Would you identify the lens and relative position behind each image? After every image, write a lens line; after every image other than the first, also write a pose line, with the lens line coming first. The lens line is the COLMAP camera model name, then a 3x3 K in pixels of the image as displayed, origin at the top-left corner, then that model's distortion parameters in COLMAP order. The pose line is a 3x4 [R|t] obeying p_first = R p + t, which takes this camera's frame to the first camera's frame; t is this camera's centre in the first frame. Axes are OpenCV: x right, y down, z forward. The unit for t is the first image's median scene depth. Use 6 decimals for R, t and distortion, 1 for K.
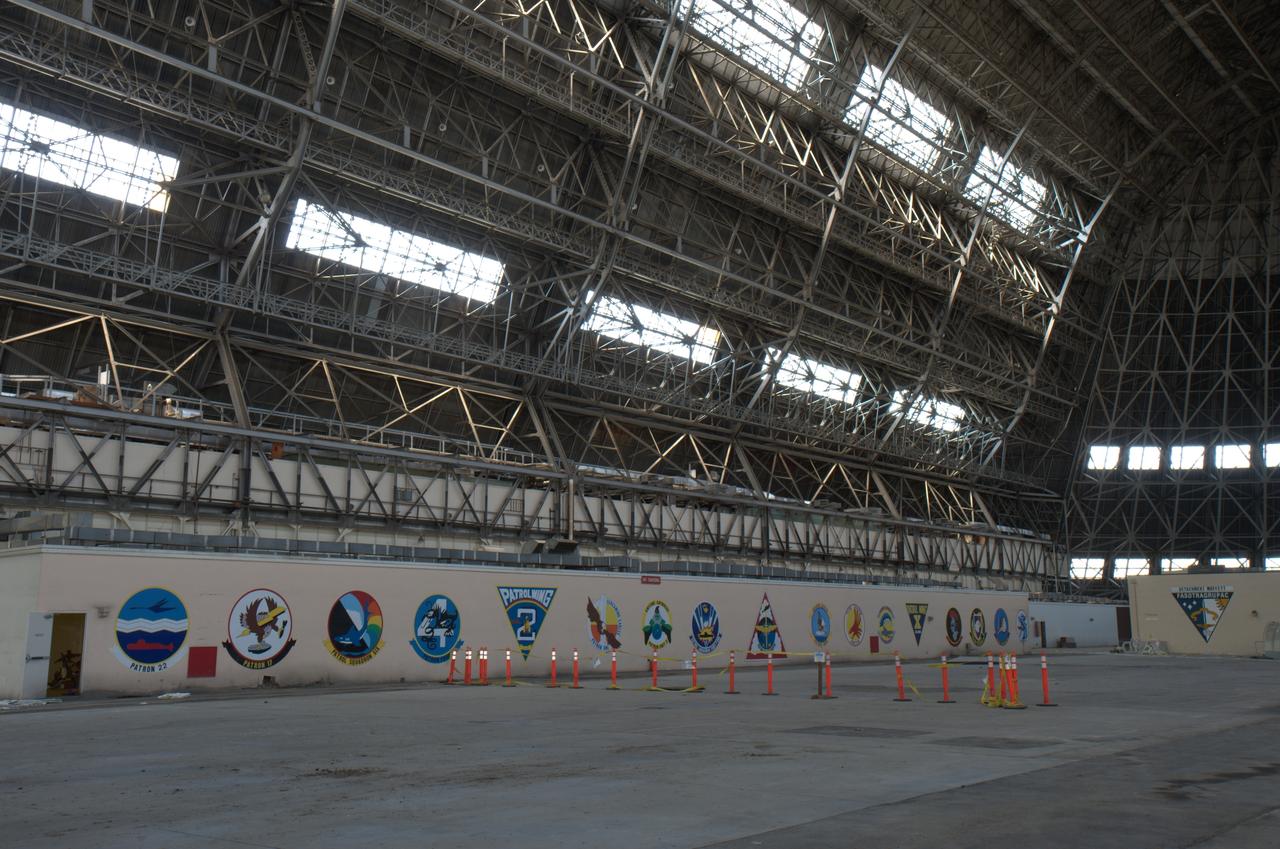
lens RADIAL K [[1172.5, 0, 640.0], [0, 1172.5, 424.5], [0, 0, 1]] dist [-0.016183, 0.158716]
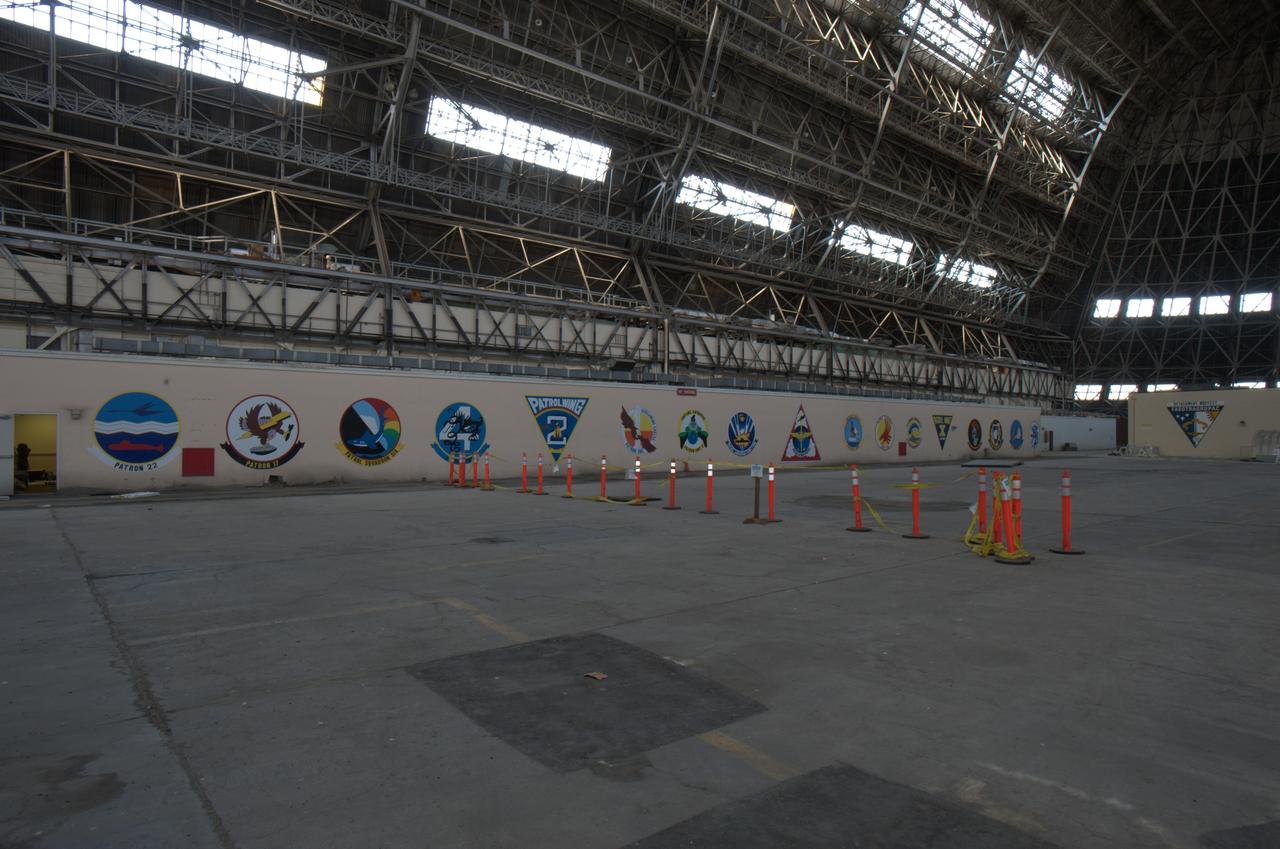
lens RADIAL K [[753.5, 0, 640.0], [0, 753.5, 424.5], [0, 0, 1]] dist [-0.050733, 0.041844]
pose [[0.984558, 0.003414, -0.175028, 0.057188], [0.024332, 0.987437, 0.156130, 0.030593], [0.173362, -0.157977, 0.972105, 0.175811]]
